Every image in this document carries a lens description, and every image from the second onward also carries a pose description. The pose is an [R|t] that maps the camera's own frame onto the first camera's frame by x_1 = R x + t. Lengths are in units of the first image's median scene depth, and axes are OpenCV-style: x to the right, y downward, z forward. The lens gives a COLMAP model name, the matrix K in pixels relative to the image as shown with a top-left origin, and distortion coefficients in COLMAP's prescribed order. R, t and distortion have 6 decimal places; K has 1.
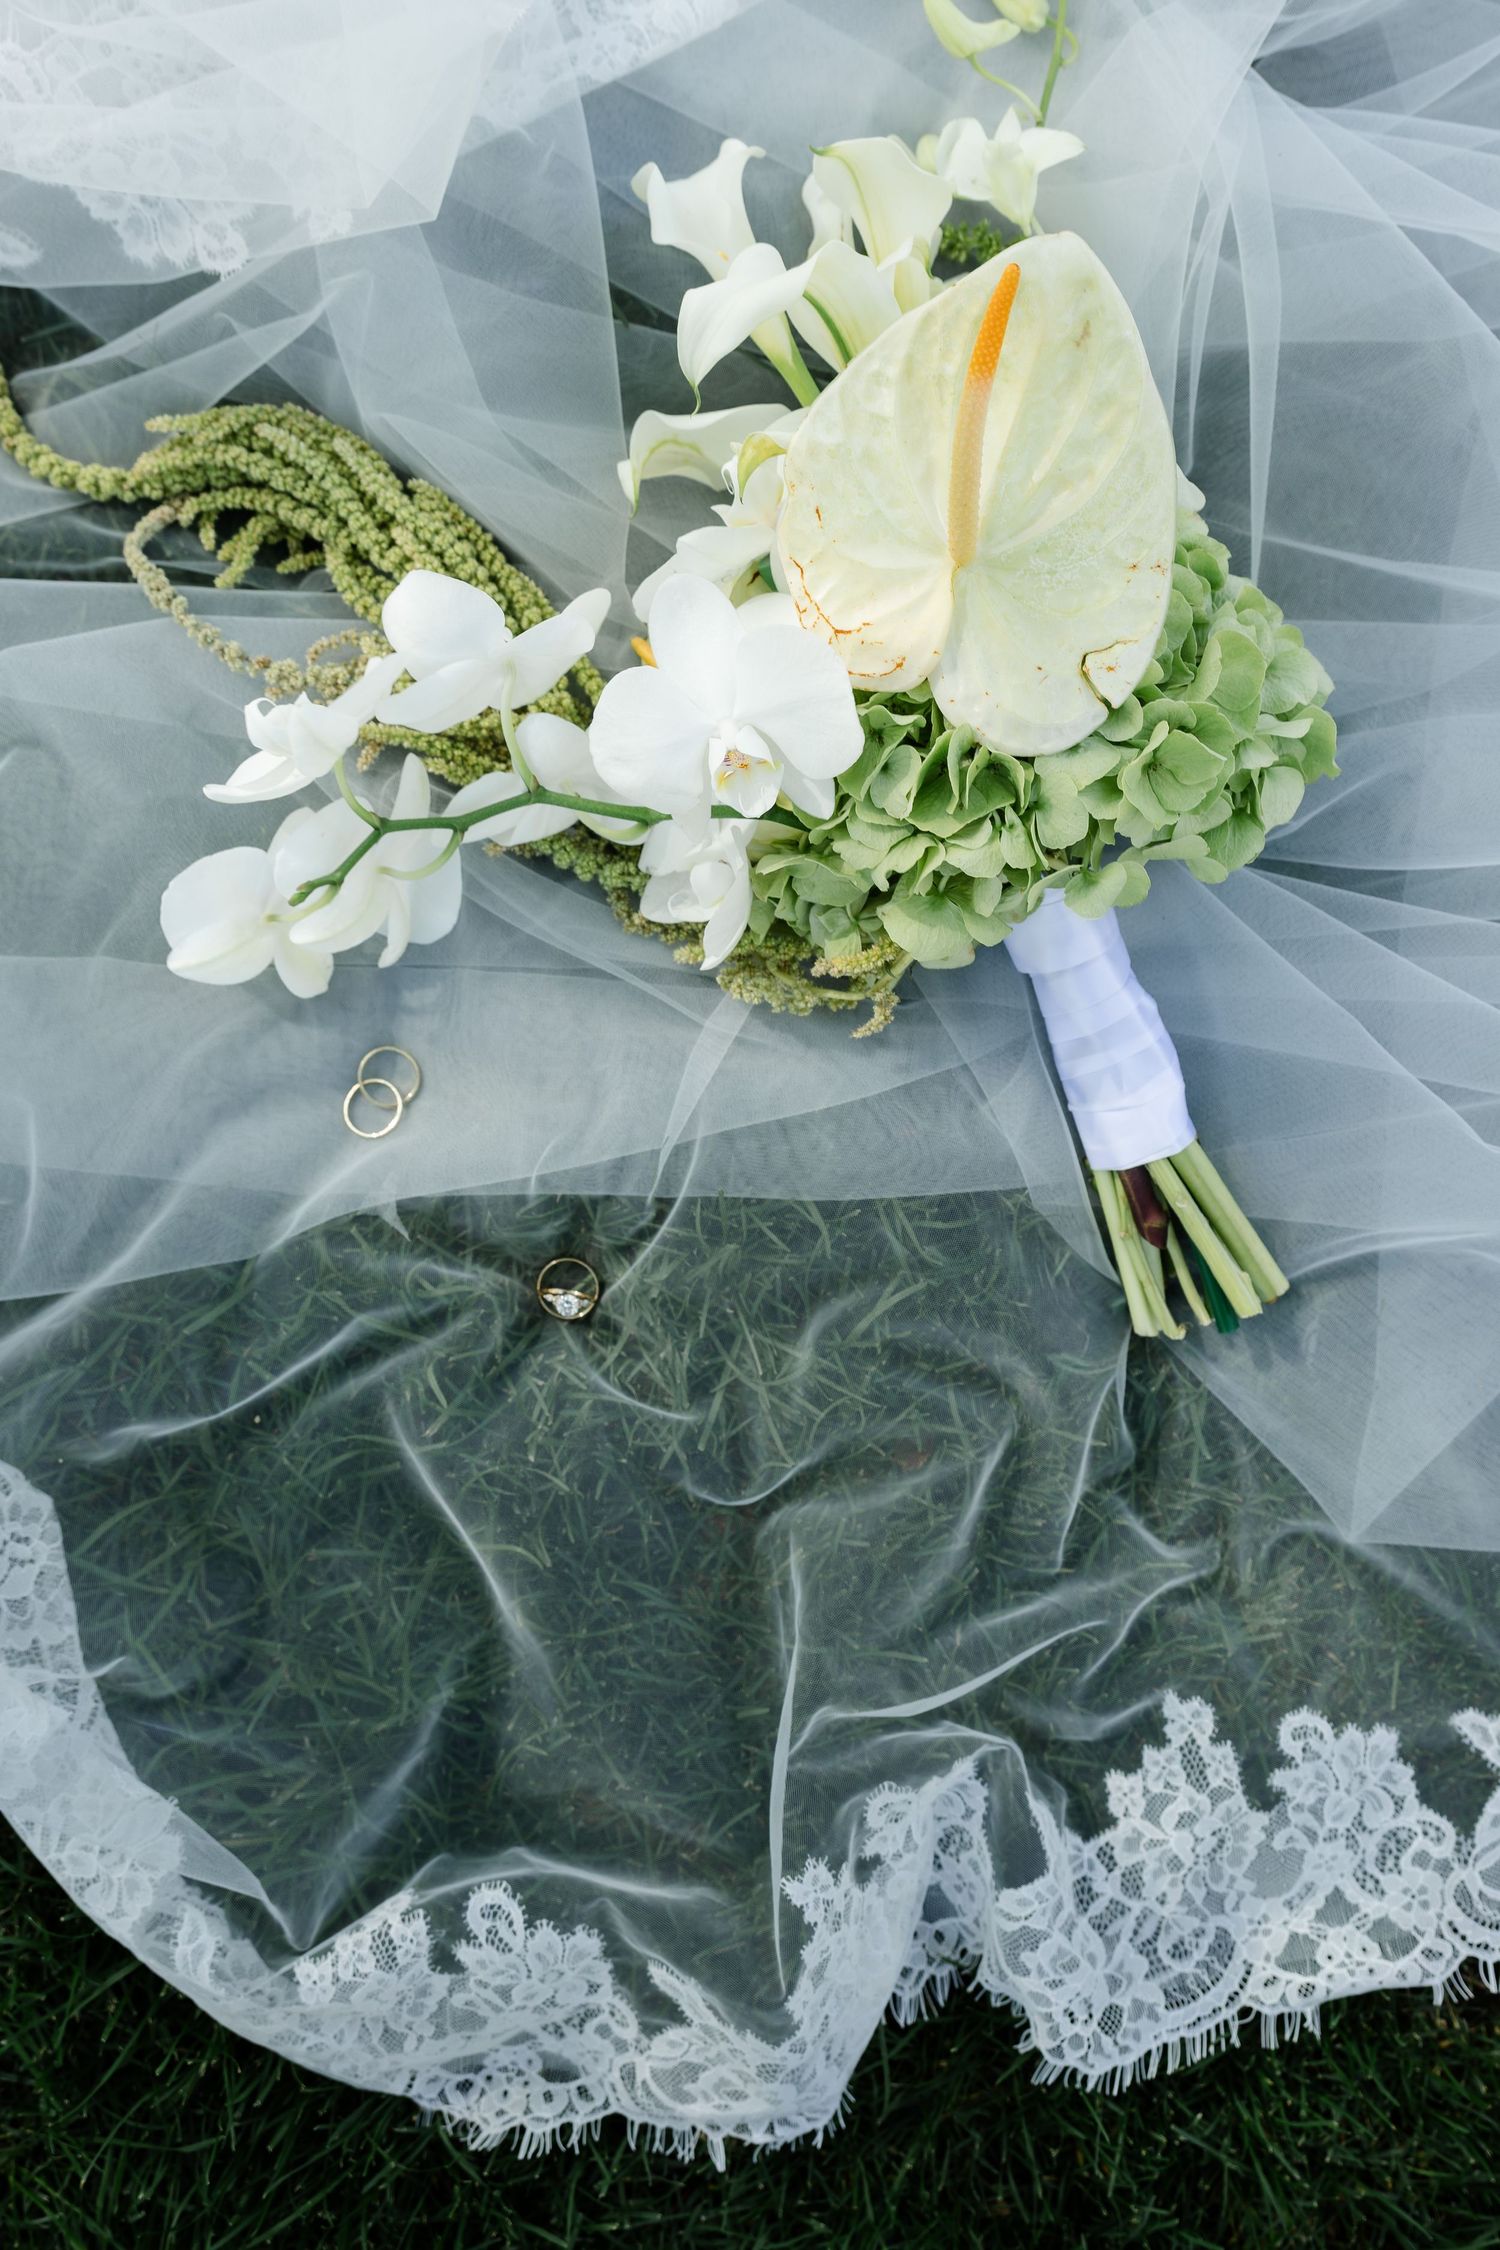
lens RADIAL K [[3632.0, 0, 750.0], [0, 3632.0, 1125.0], [0, 0, 1]] dist [0.010044, 0.001683]
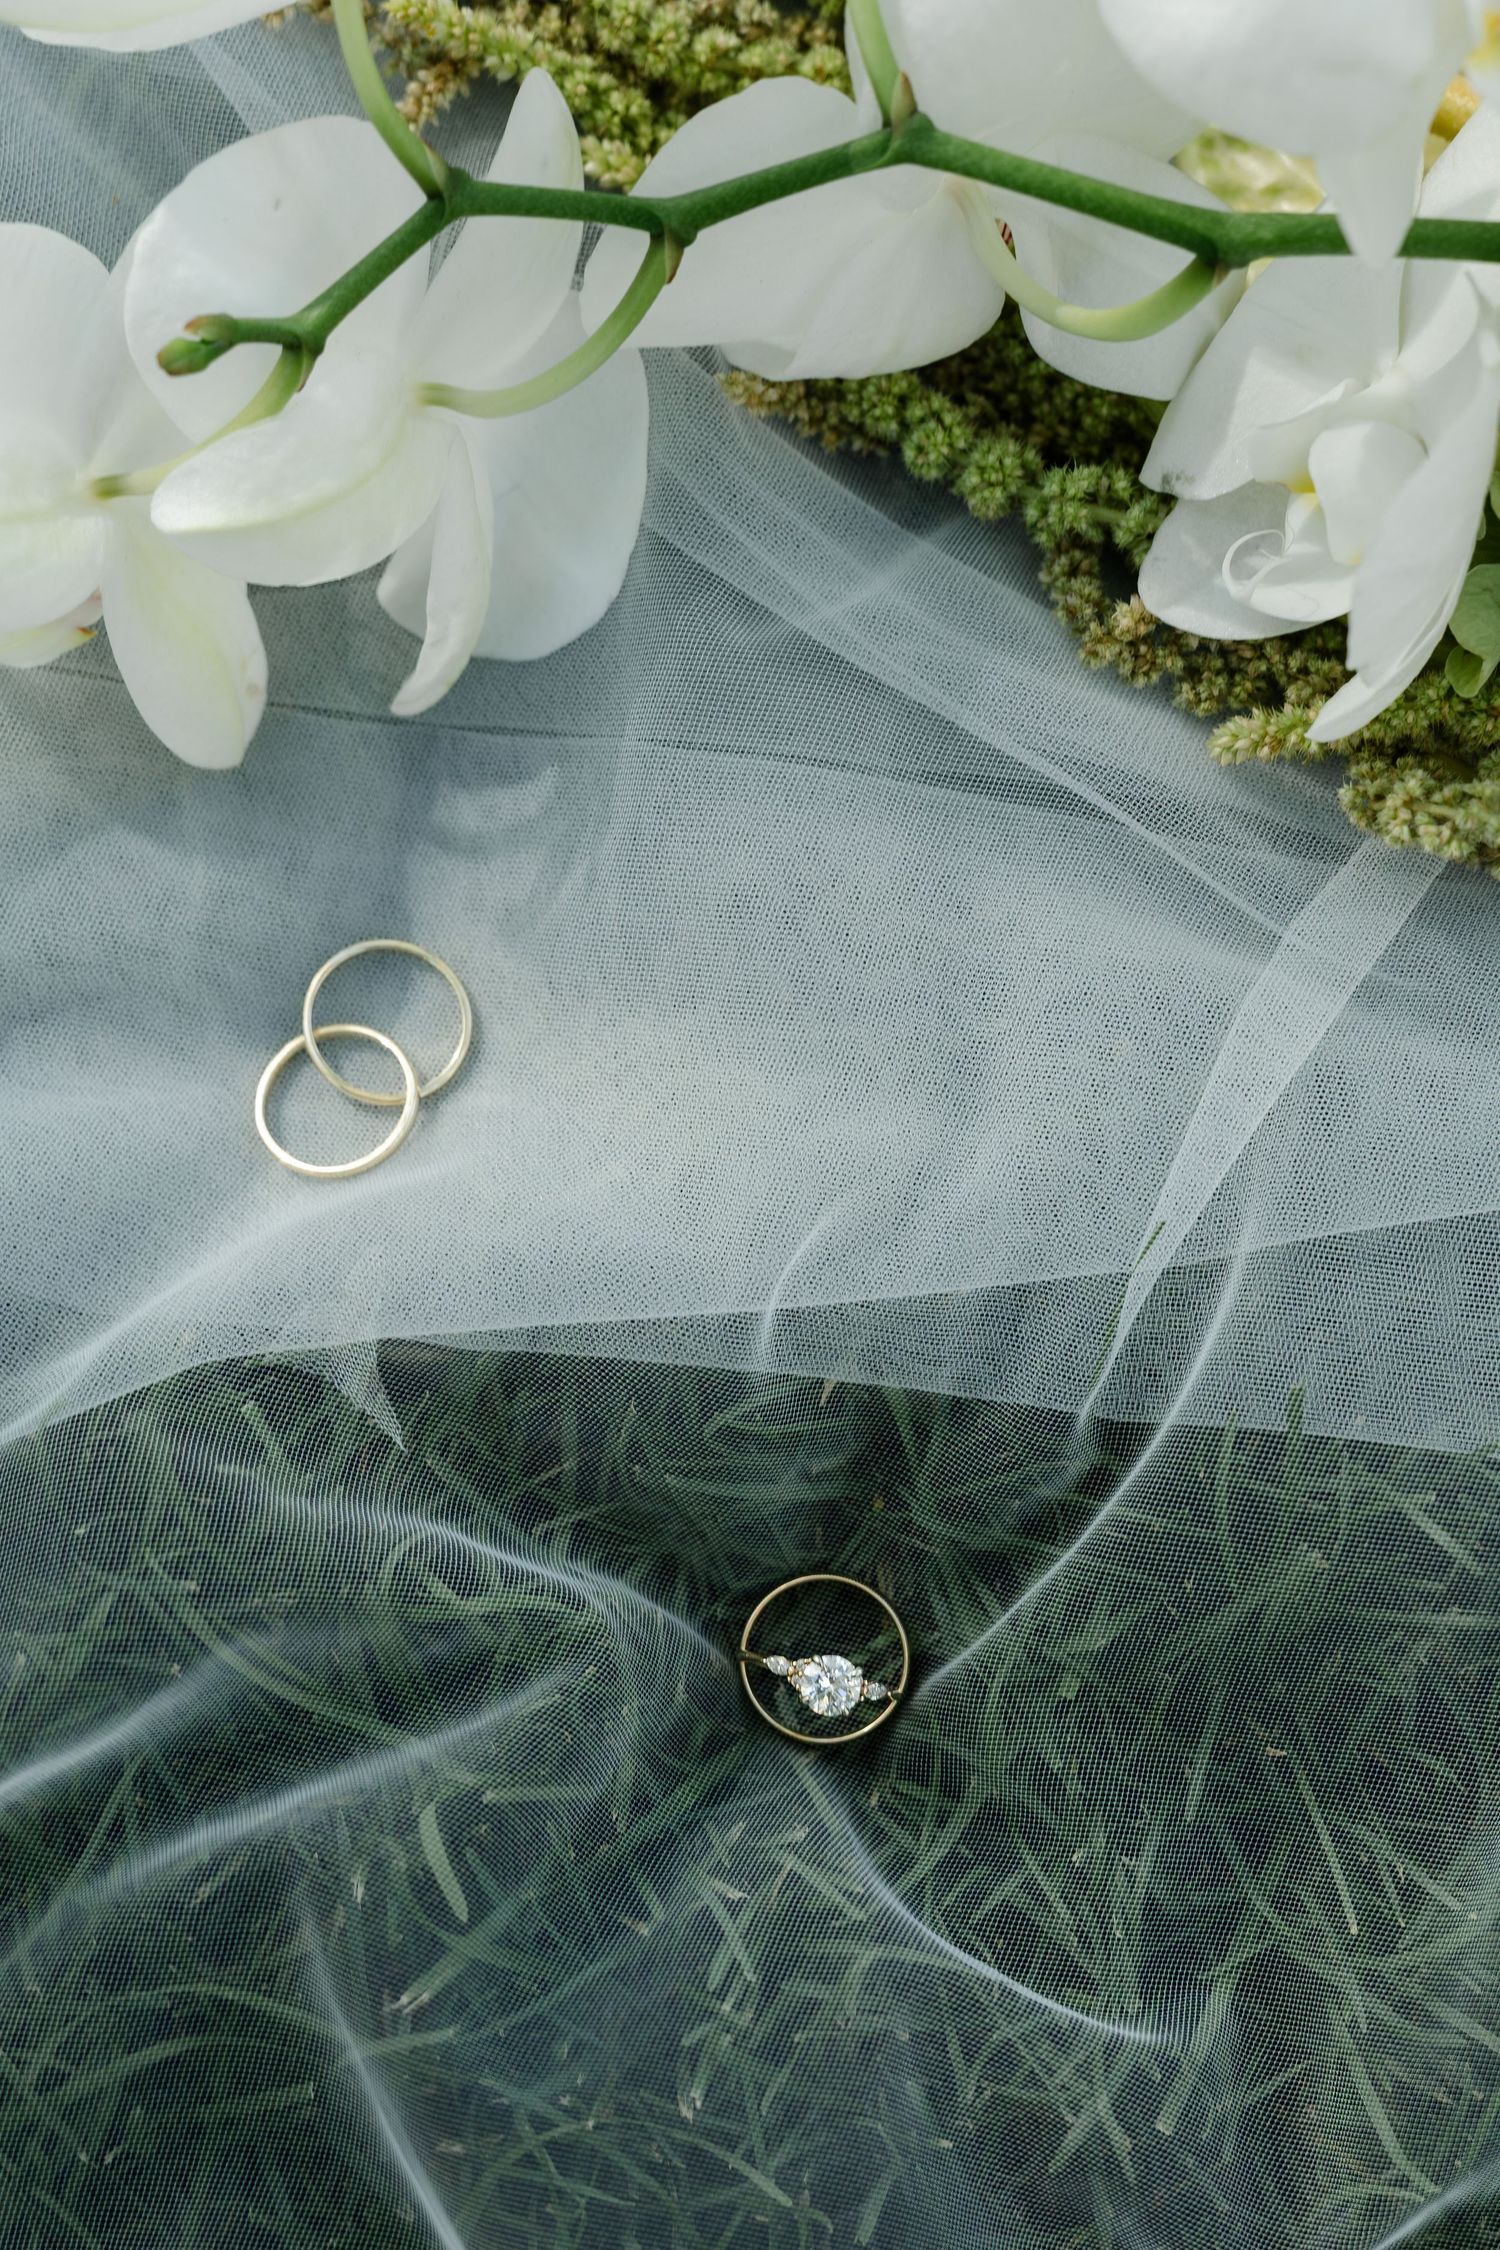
lens RADIAL K [[6805.3, 0, 750.0], [0, 6805.3, 1125.0], [0, 0, 1]] dist [-0.194877, 0.066465]
pose [[0.994975, 0.089791, -0.044296, -0.033456], [-0.093473, 0.991584, -0.089578, 0.055288], [0.035880, 0.093269, 0.994994, 0.336522]]
